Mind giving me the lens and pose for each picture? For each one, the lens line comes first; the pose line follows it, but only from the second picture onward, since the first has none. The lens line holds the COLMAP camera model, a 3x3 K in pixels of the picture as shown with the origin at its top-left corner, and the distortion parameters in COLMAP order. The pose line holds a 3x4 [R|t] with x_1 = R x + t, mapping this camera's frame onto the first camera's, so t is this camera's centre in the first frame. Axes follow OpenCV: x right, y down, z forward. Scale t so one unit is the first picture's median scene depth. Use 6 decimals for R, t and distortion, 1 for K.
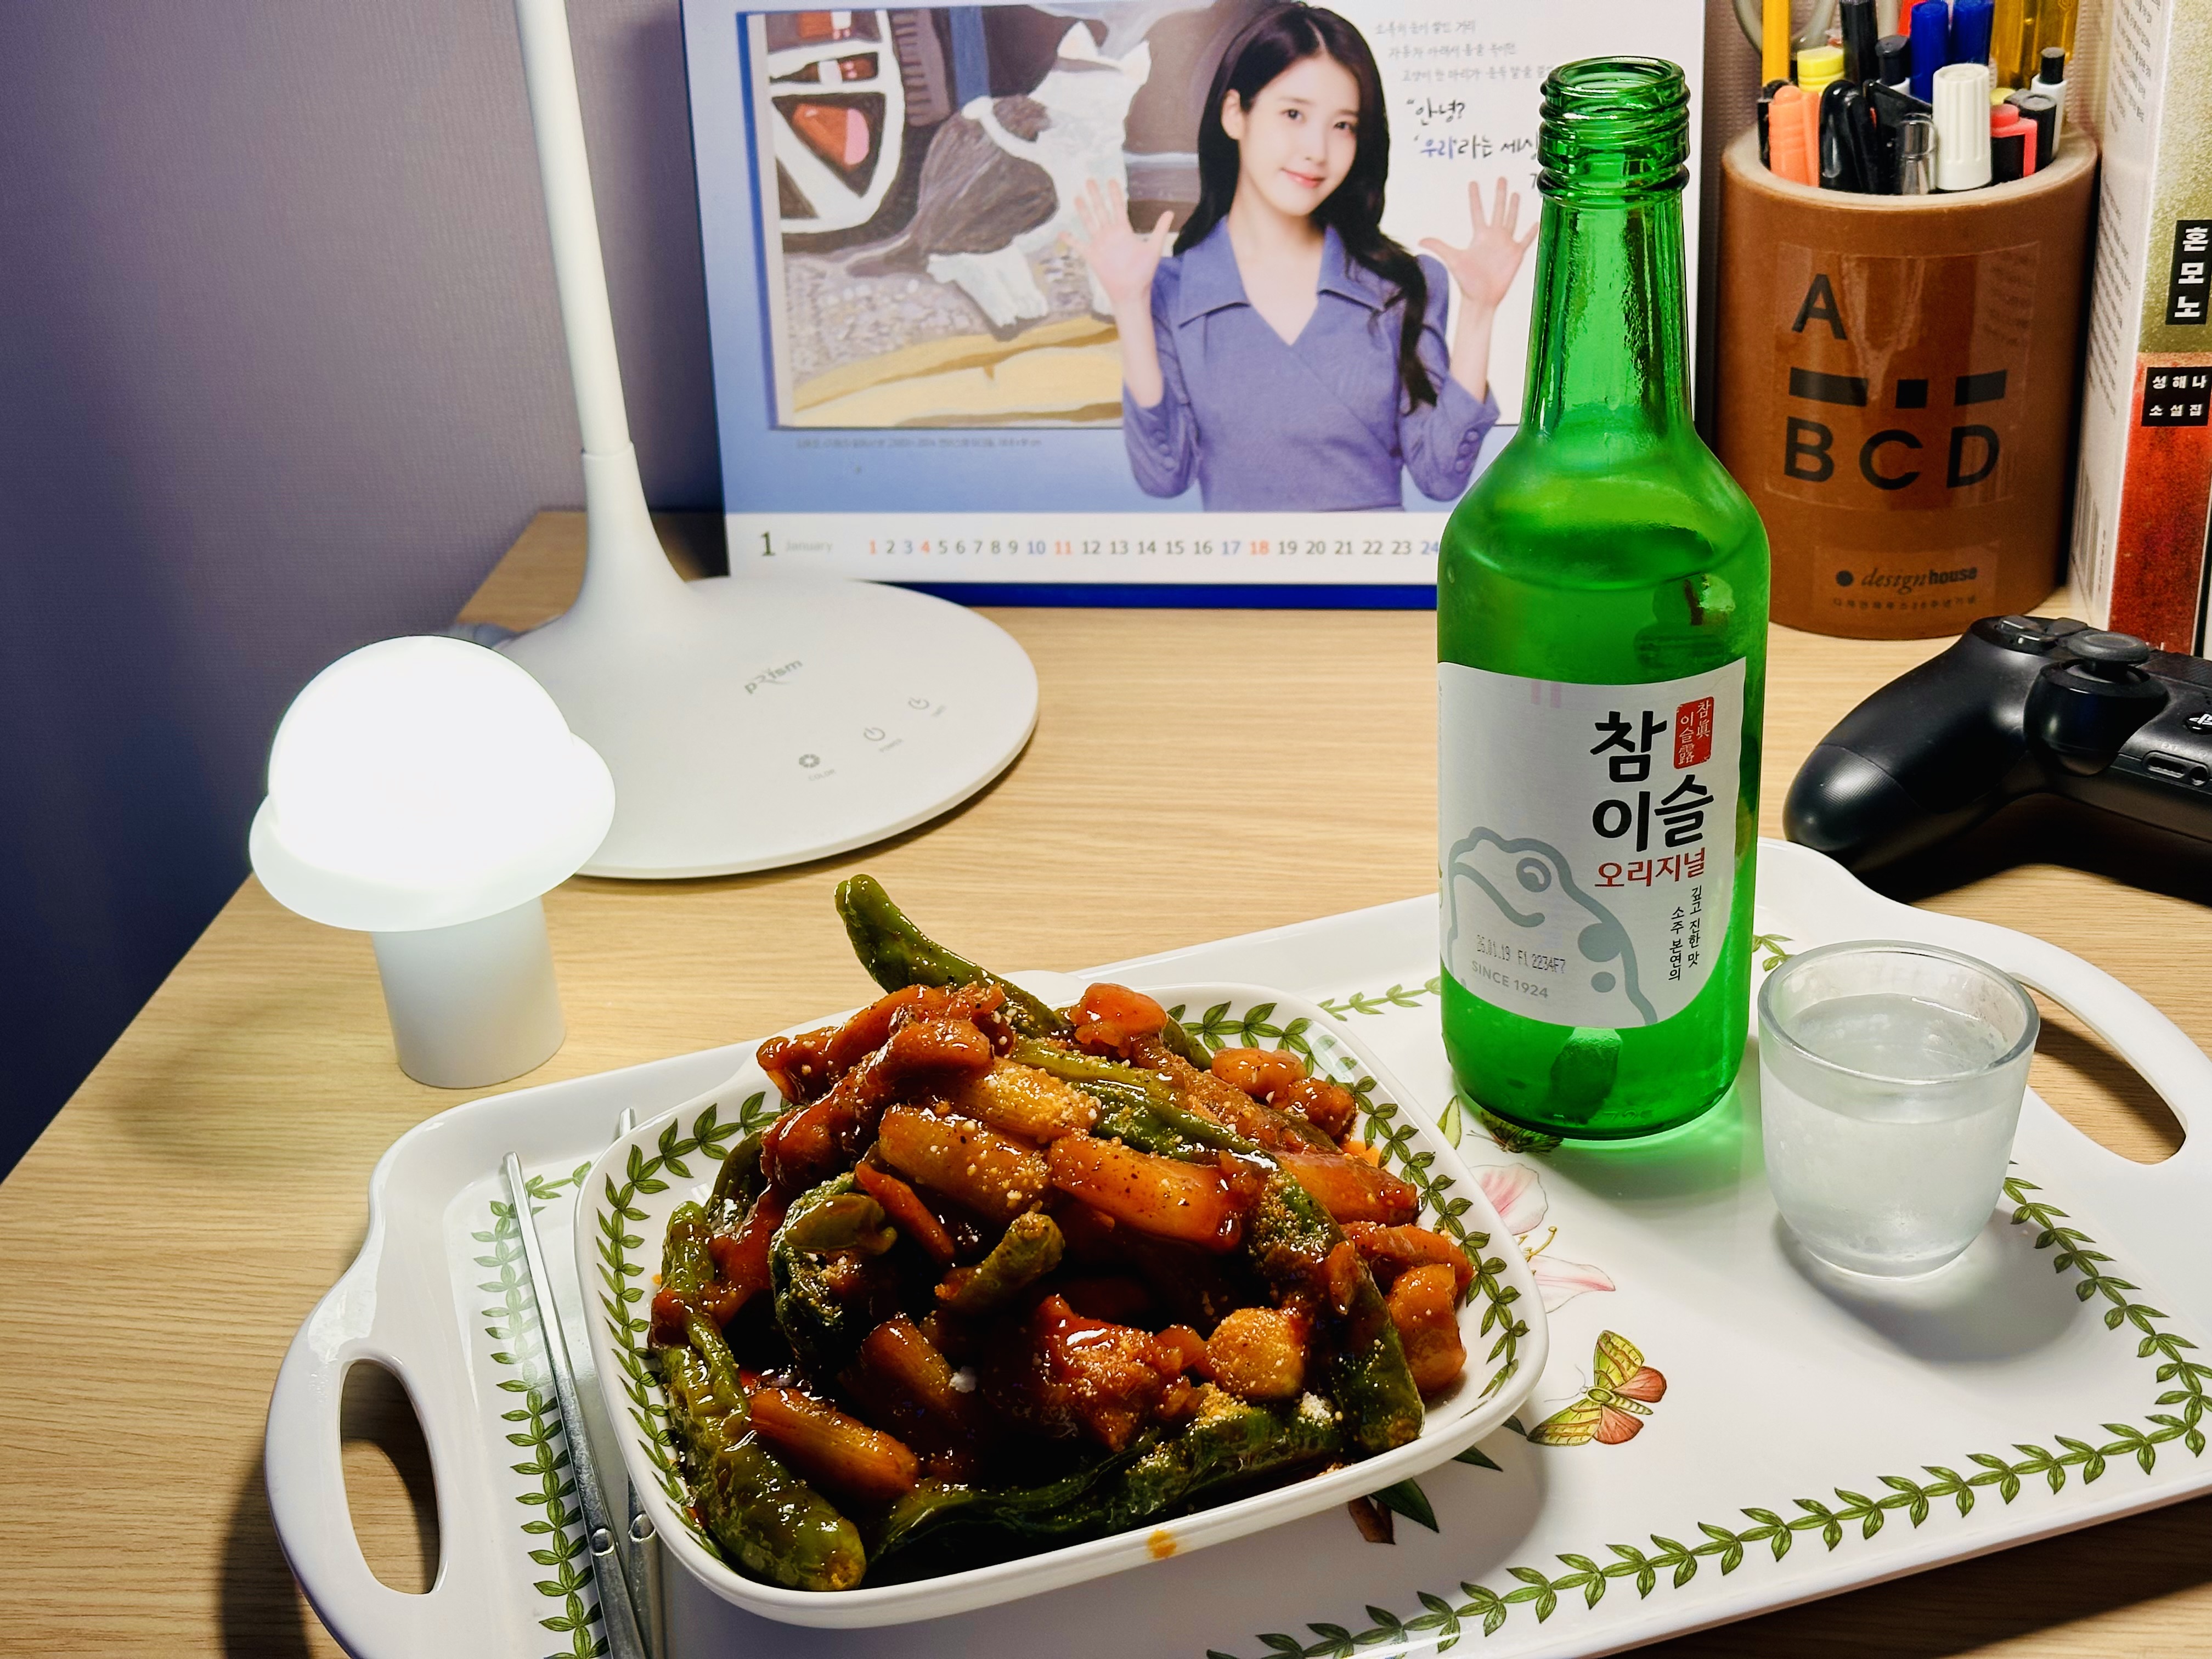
lens RADIAL K [[3021.2, 0, 1106.0], [0, 3021.2, 829.5], [0, 0, 1]] dist [0.159520, 0.030890]
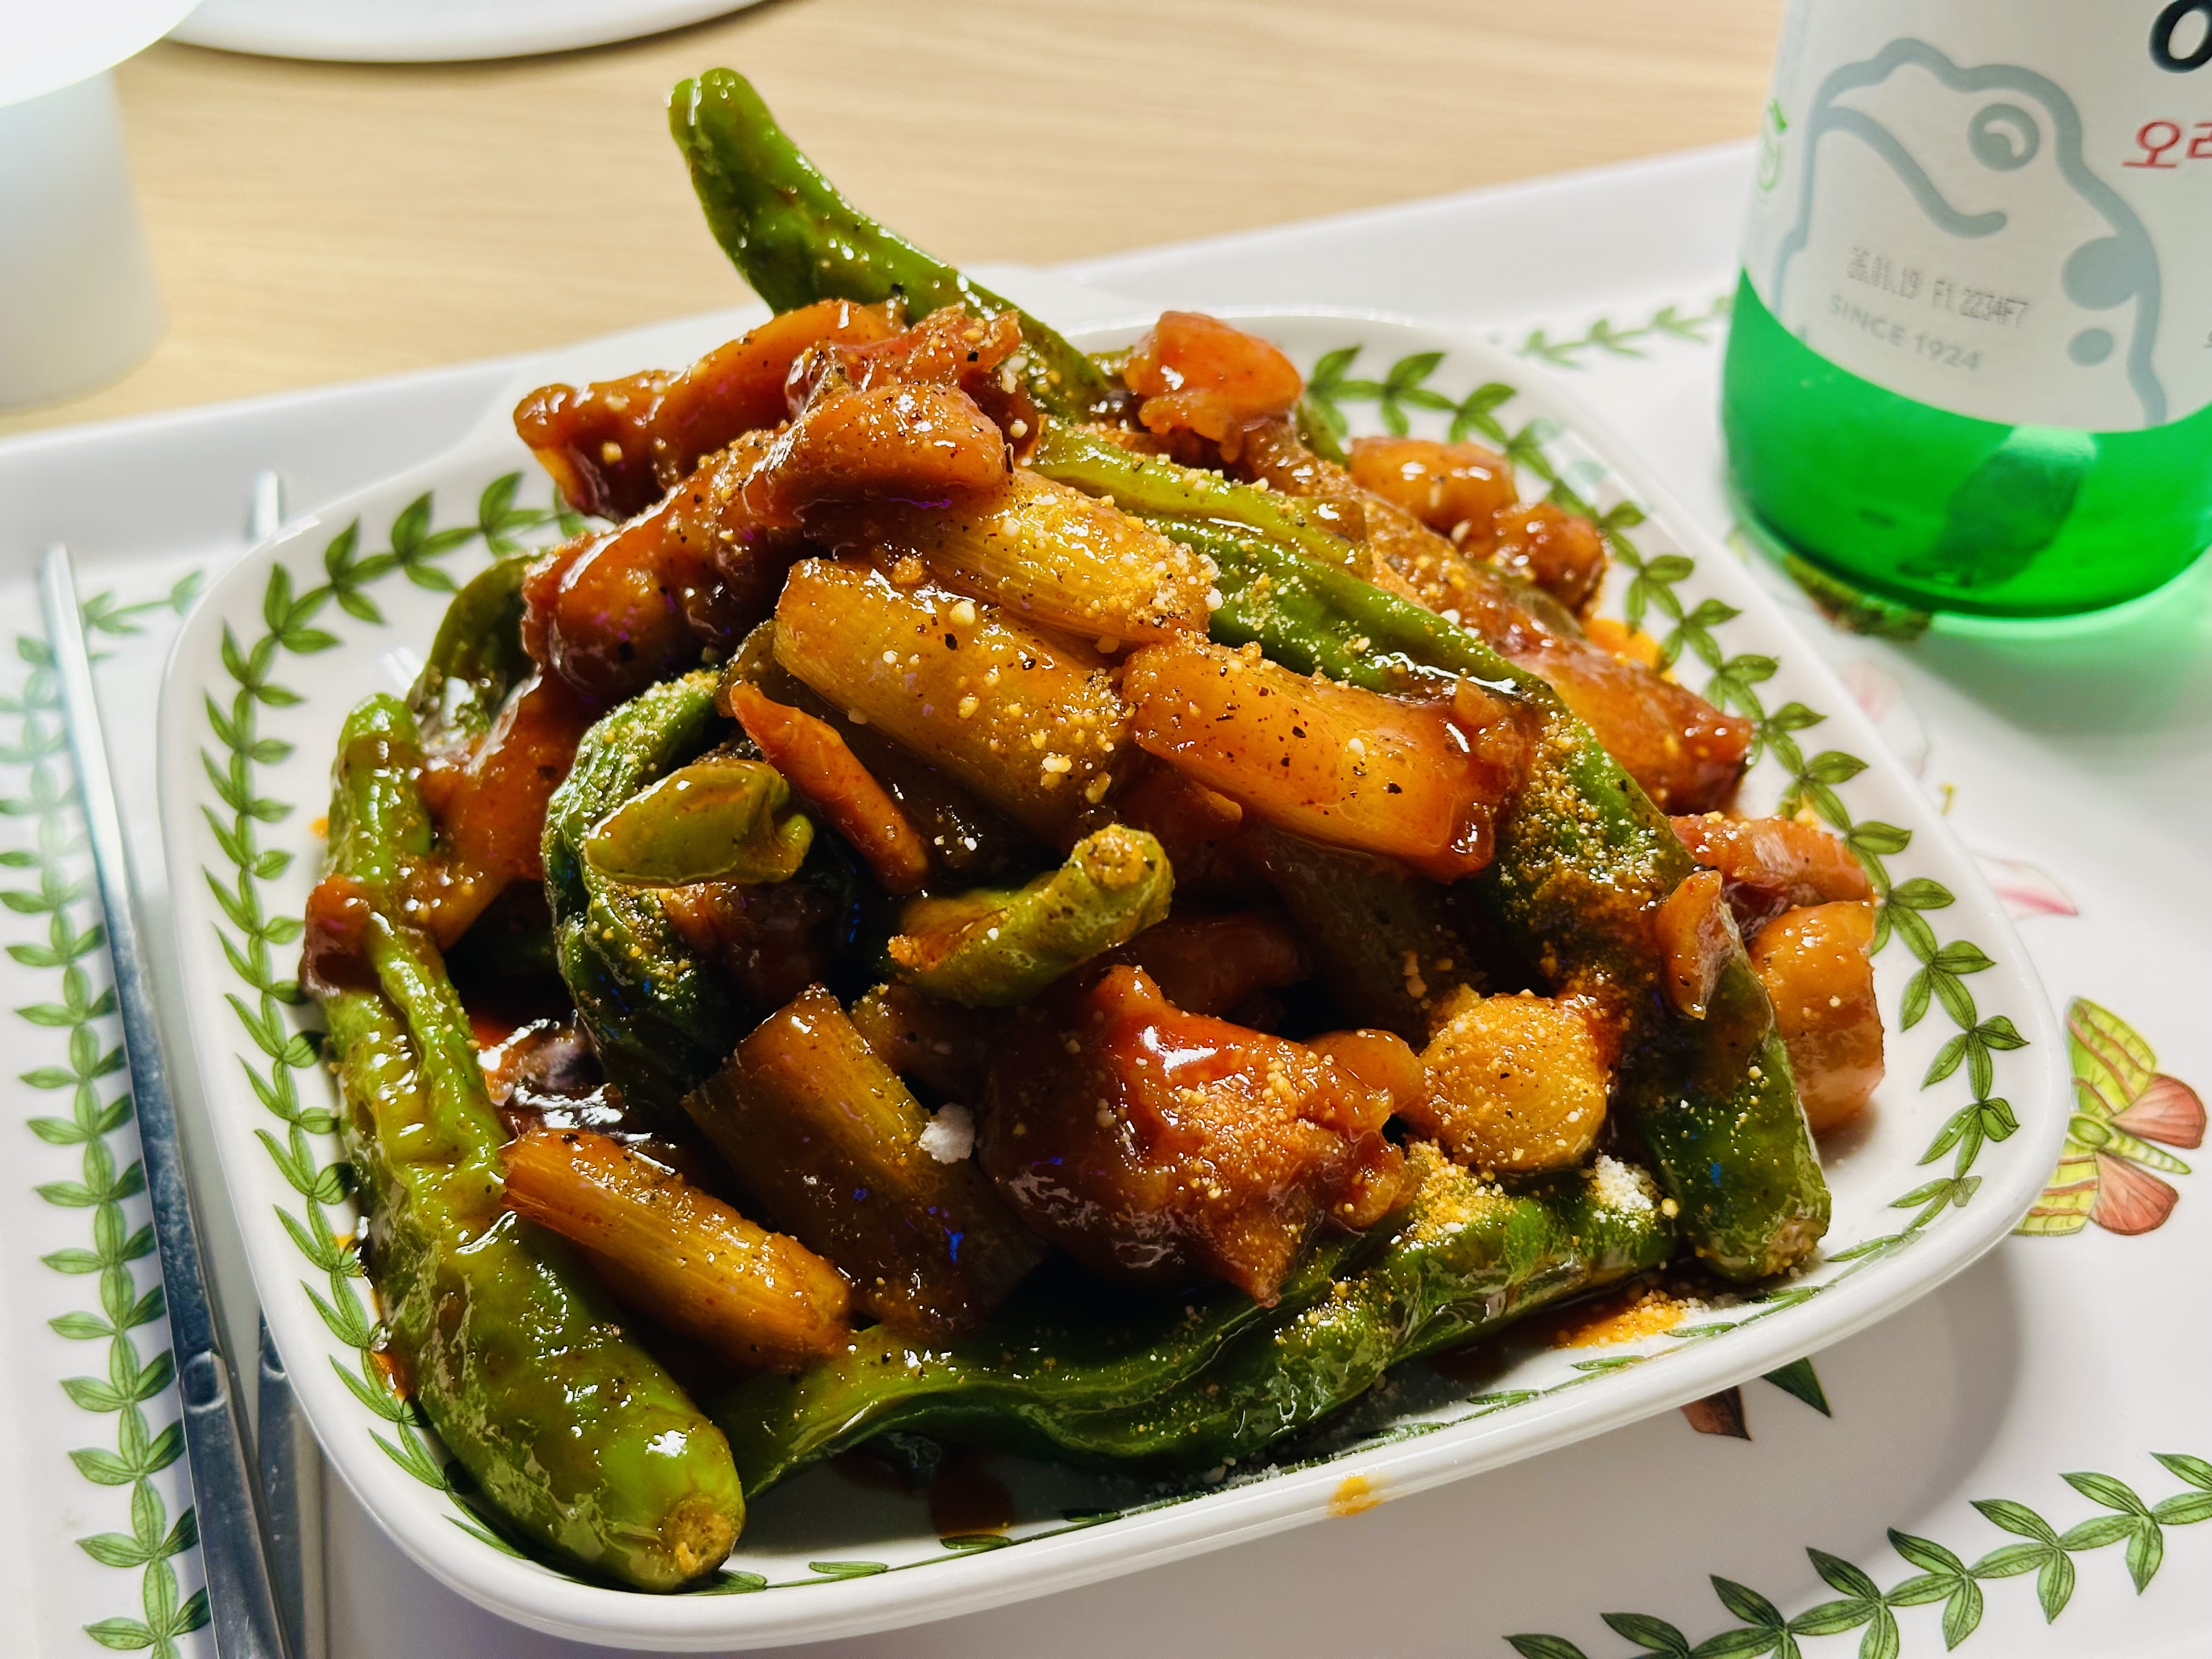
lens RADIAL K [[3208.2, 0, 1106.0], [0, 3208.2, 829.5], [0, 0, 1]] dist [0.125163, -0.142174]
pose [[0.995656, 0.037338, 0.085299, -0.063215], [-0.056293, 0.971084, 0.232008, 0.010328], [-0.074170, -0.235802, 0.968967, 0.475470]]
